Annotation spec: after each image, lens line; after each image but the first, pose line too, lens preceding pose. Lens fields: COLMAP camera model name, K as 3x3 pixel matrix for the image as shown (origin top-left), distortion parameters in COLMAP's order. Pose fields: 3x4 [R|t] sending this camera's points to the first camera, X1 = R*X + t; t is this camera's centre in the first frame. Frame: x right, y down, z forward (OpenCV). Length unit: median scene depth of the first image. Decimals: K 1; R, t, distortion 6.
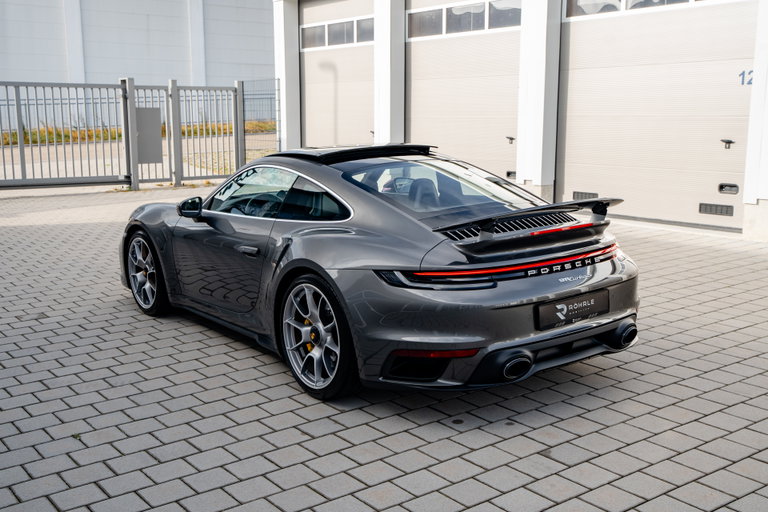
lens RADIAL K [[850.9, 0, 382.8], [0, 850.9, 254.3], [0, 0, 1]] dist [0.082311, 0.000000]
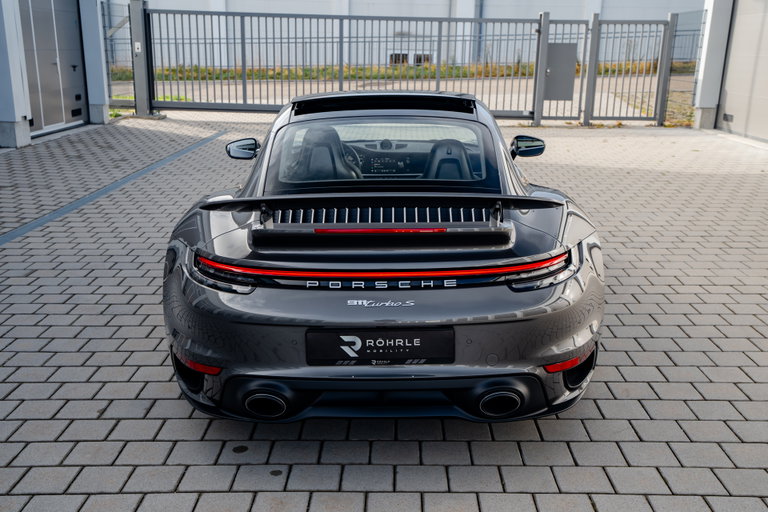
lens RADIAL K [[809.9, 0, 387.7], [0, 809.9, 257.1], [0, 0, 1]] dist [0.074897, 0.000000]
pose [[0.798410, 0.172635, -0.576835, 0.150895], [-0.121359, 0.984494, 0.126664, -0.023438], [0.589758, -0.031125, 0.806980, 0.117466]]
